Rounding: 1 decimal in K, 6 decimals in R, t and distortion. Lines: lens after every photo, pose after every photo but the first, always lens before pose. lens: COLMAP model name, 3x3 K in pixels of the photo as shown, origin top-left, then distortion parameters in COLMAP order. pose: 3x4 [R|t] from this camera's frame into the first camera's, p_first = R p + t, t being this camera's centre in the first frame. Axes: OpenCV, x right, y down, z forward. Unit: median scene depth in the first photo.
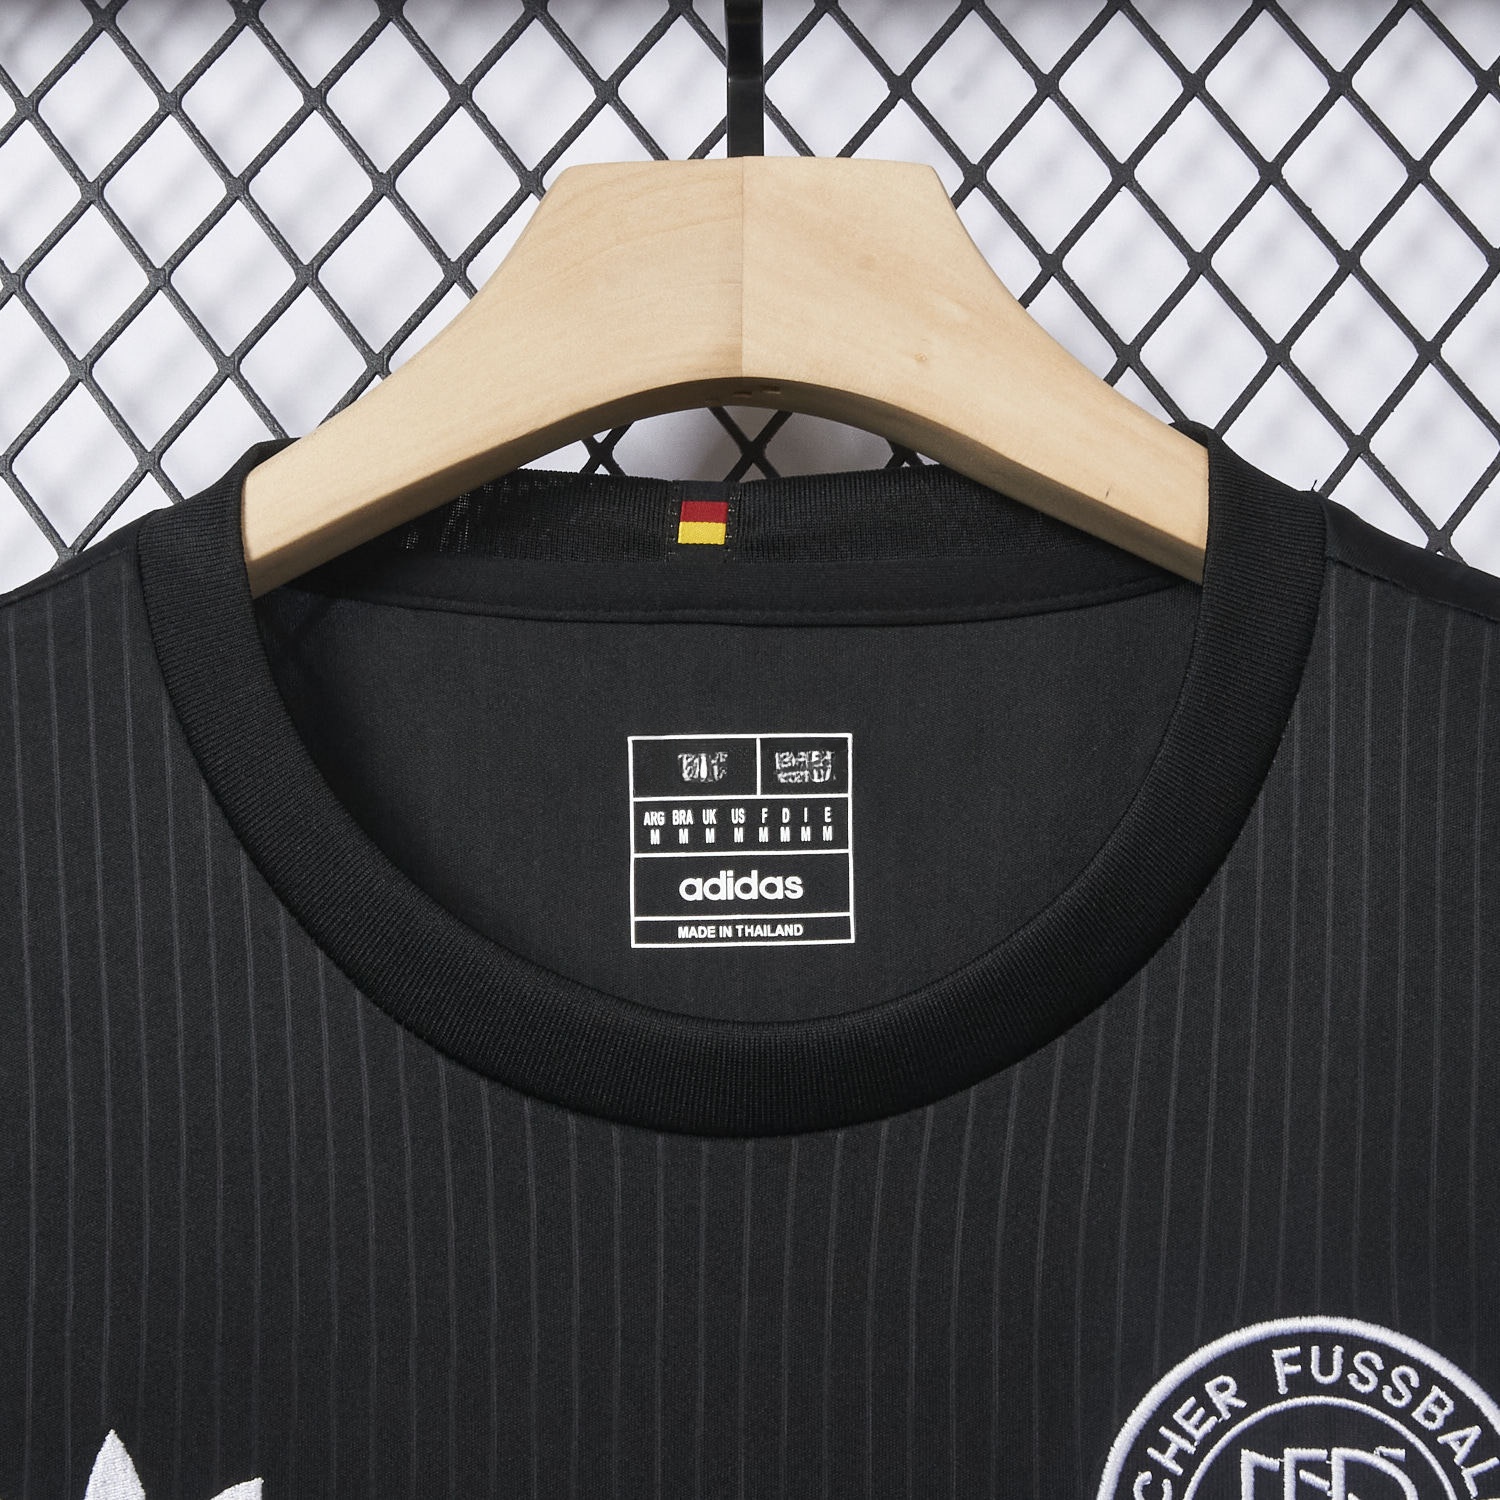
lens RADIAL K [[3354.9, 0, 744.4], [0, 3354.9, 760.8], [0, 0, 1]] dist [-0.046298, 0.000000]
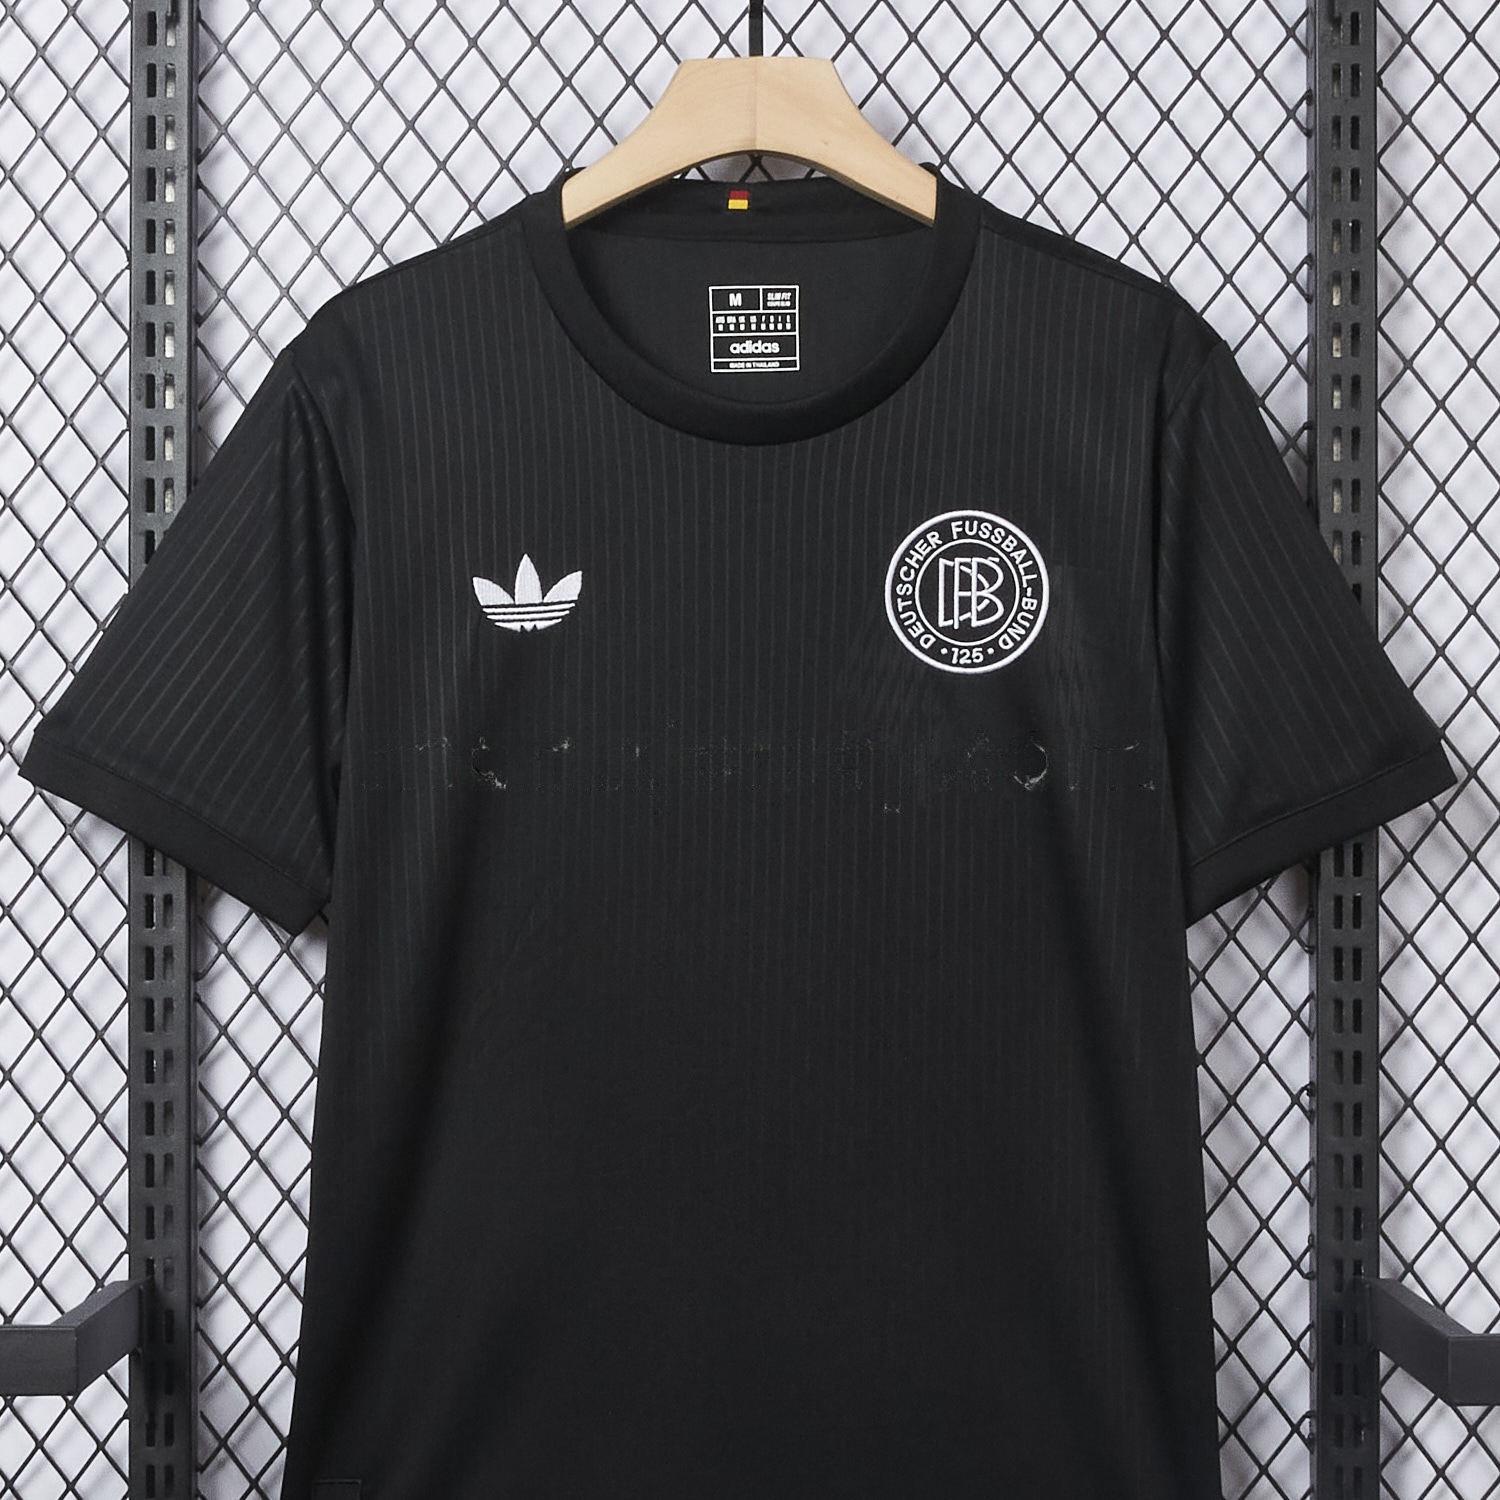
lens RADIAL K [[3354.9, 0, 754.1], [0, 3354.9, 760.3], [0, 0, 1]] dist [-0.046298, 0.000000]
pose [[0.999576, -0.005154, 0.028659, -0.078210], [-0.001034, 0.977306, 0.211830, -0.201432], [-0.029100, -0.211770, 0.976886, -1.607322]]
